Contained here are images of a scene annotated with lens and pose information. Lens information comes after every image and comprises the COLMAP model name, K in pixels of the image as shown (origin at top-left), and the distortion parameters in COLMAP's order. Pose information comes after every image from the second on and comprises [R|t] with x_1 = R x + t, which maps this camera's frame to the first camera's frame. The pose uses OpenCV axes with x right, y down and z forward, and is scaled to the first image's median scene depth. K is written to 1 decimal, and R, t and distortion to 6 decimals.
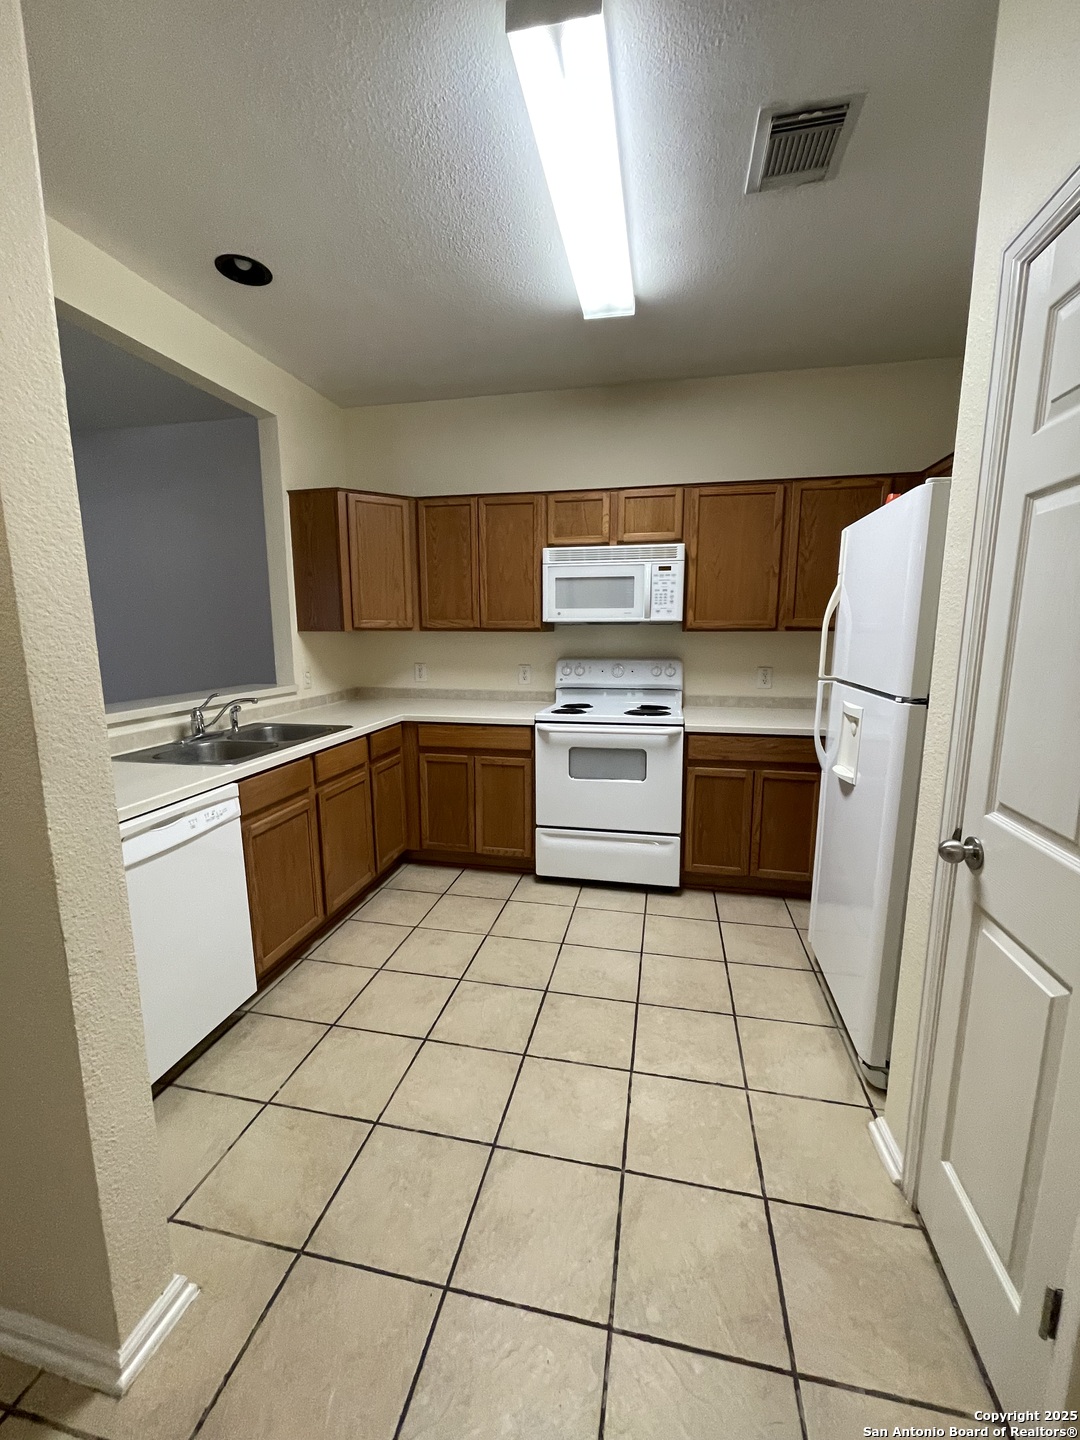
lens RADIAL K [[580.3, 0, 545.5], [0, 580.3, 716.6], [0, 0, 1]] dist [-0.001965, -0.000457]
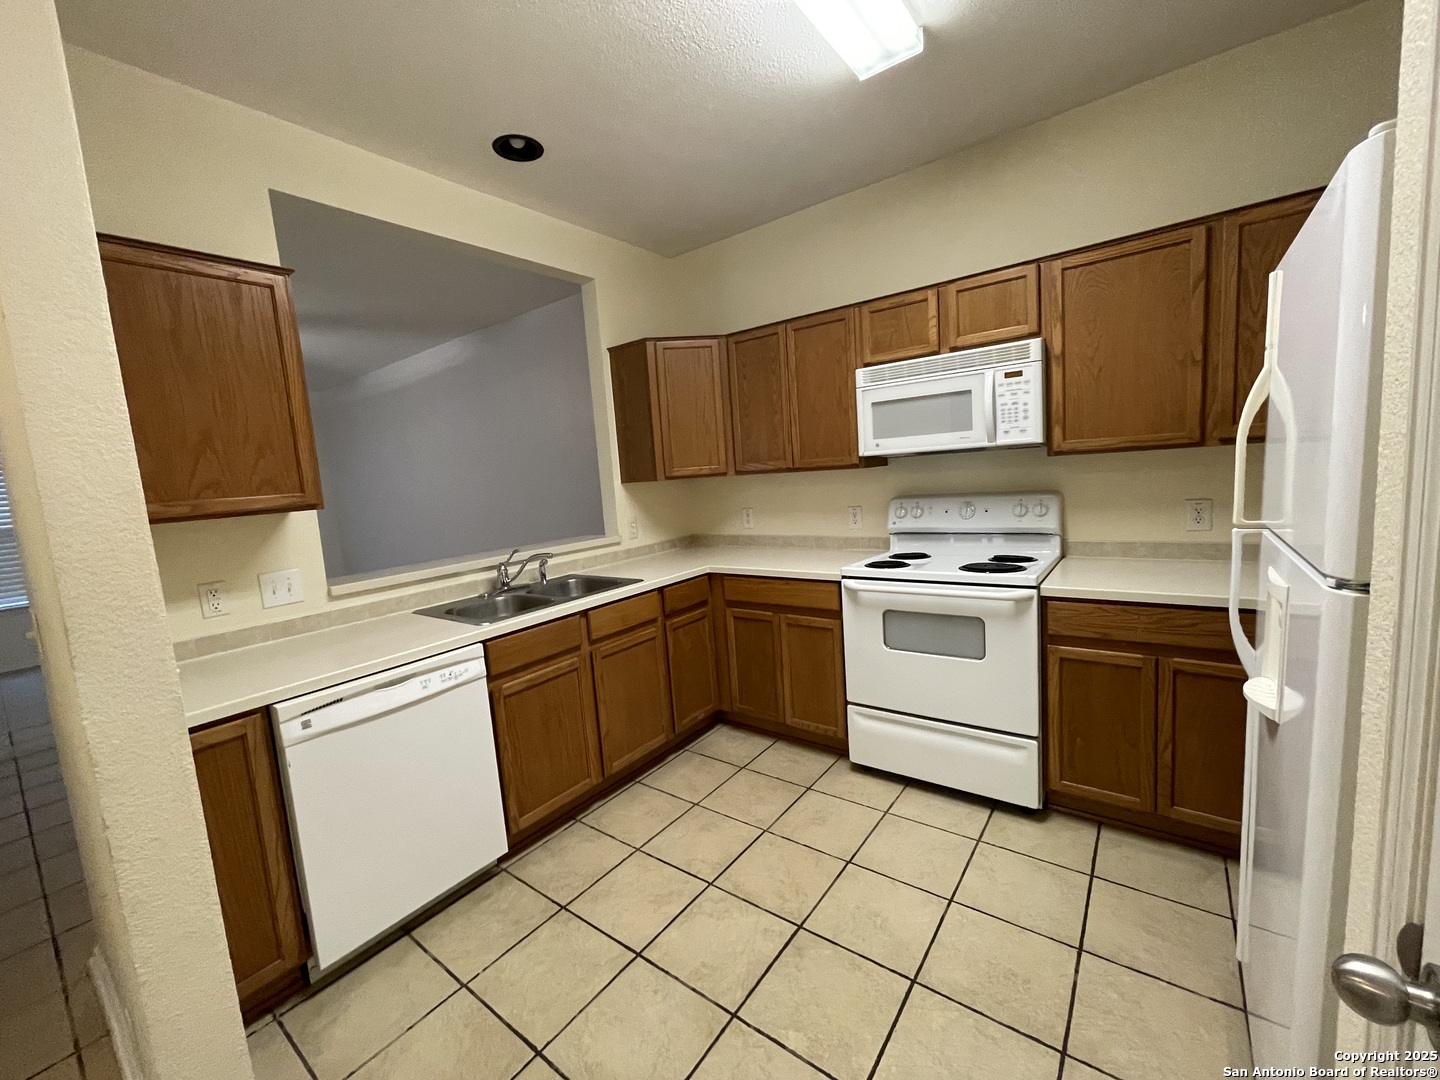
lens RADIAL K [[580.3, 0, 716.0], [0, 580.3, 535.1], [0, 0, 1]] dist [-0.001965, -0.000457]
pose [[0.901272, -0.014626, -0.433007, 0.181953], [0.003748, 0.999656, -0.025965, -0.030652], [0.433238, 0.021778, 0.901016, 0.166183]]
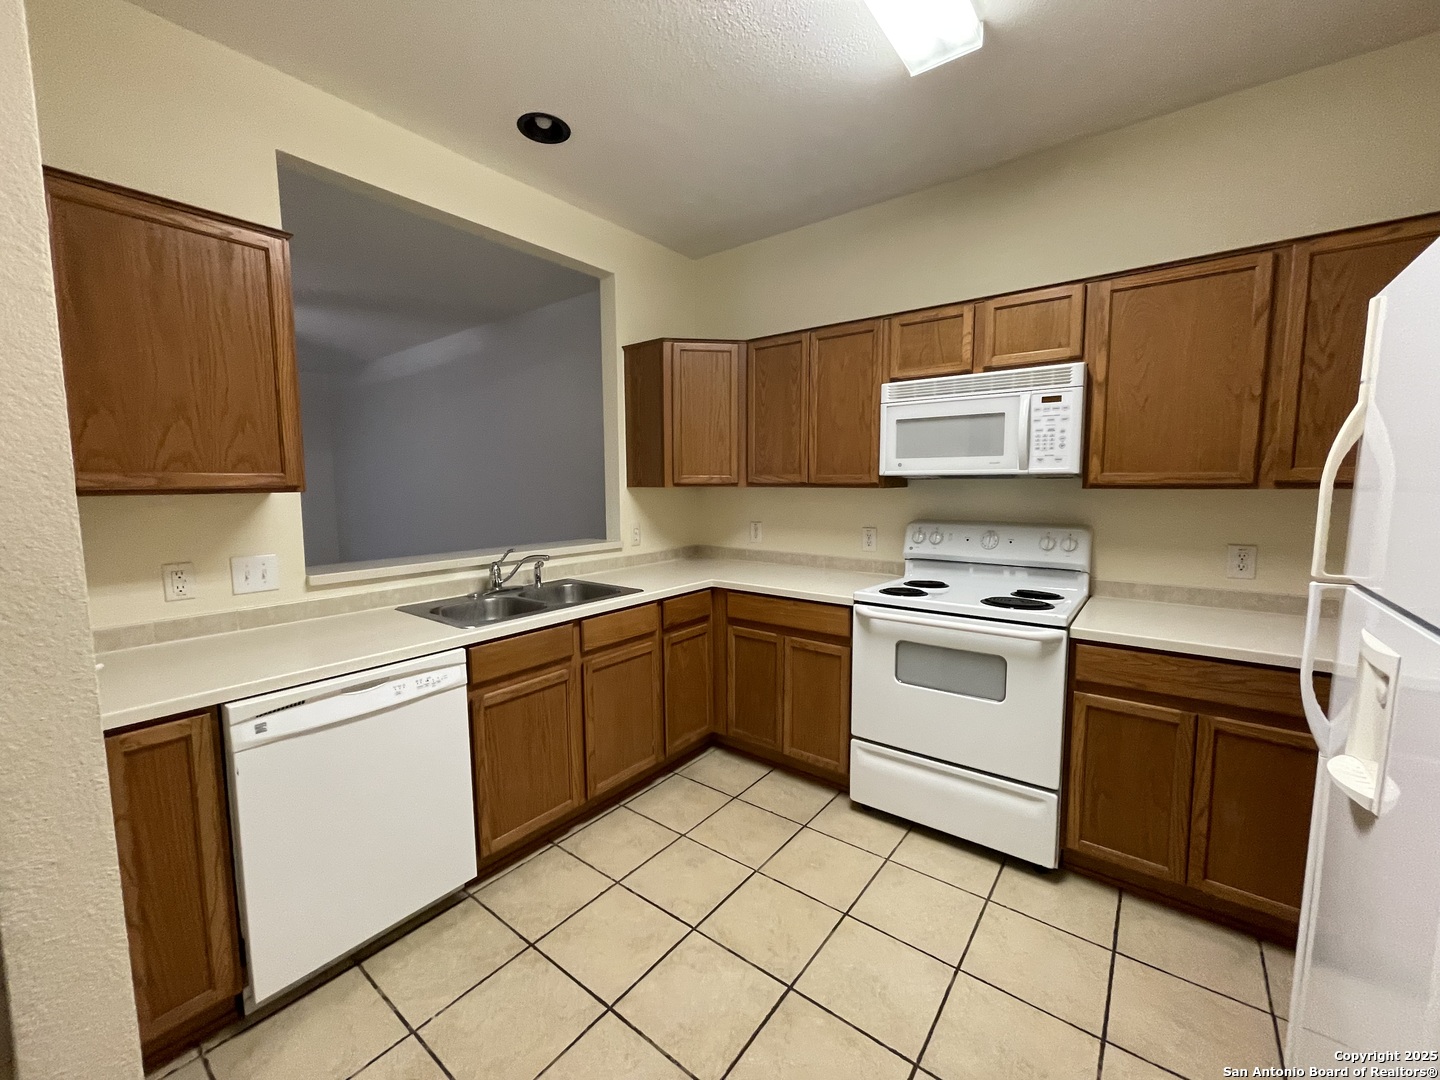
lens RADIAL K [[580.3, 0, 716.0], [0, 580.3, 535.1], [0, 0, 1]] dist [-0.001965, -0.000457]
pose [[0.899267, 0.037647, -0.435777, 0.153249], [-0.063764, 0.996929, -0.045458, -0.033628], [0.432728, 0.068666, 0.898906, 0.205762]]
